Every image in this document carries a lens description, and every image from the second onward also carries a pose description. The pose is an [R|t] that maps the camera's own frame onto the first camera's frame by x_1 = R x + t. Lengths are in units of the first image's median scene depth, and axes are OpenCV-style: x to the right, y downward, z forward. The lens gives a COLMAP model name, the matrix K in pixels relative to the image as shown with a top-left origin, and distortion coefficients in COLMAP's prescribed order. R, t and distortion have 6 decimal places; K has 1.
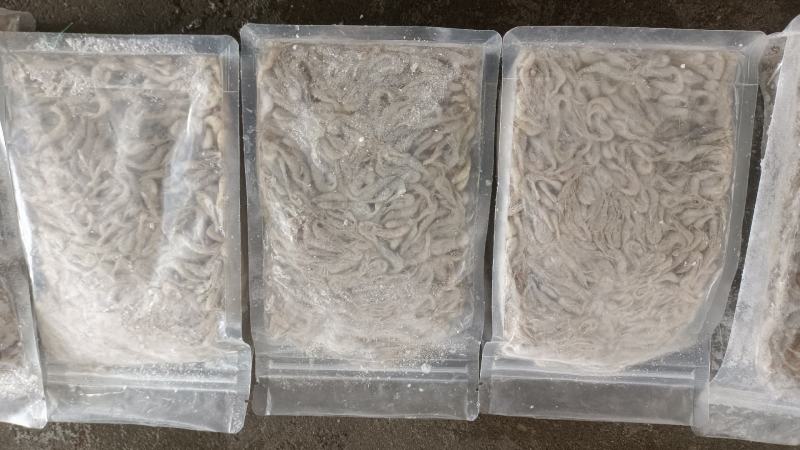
lens RADIAL K [[620.7, 0, 398.5], [0, 620.7, 217.5], [0, 0, 1]] dist [0.088791, -0.153738]
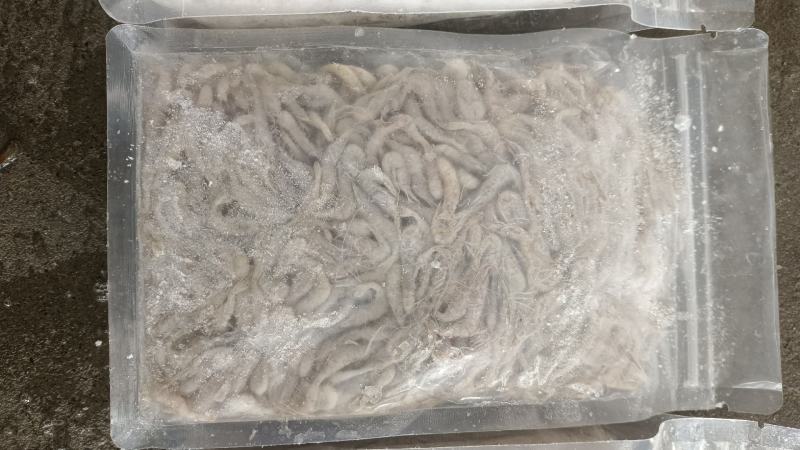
lens RADIAL K [[639.2, 0, 400.0], [0, 639.2, 225.0], [0, 0, 1]] dist [0.090662, -0.225267]
pose [[-0.052028, -0.998351, 0.024262, -0.059642], [0.989592, -0.054805, -0.133055, 0.056792], [0.134165, 0.017087, 0.990812, 0.392572]]
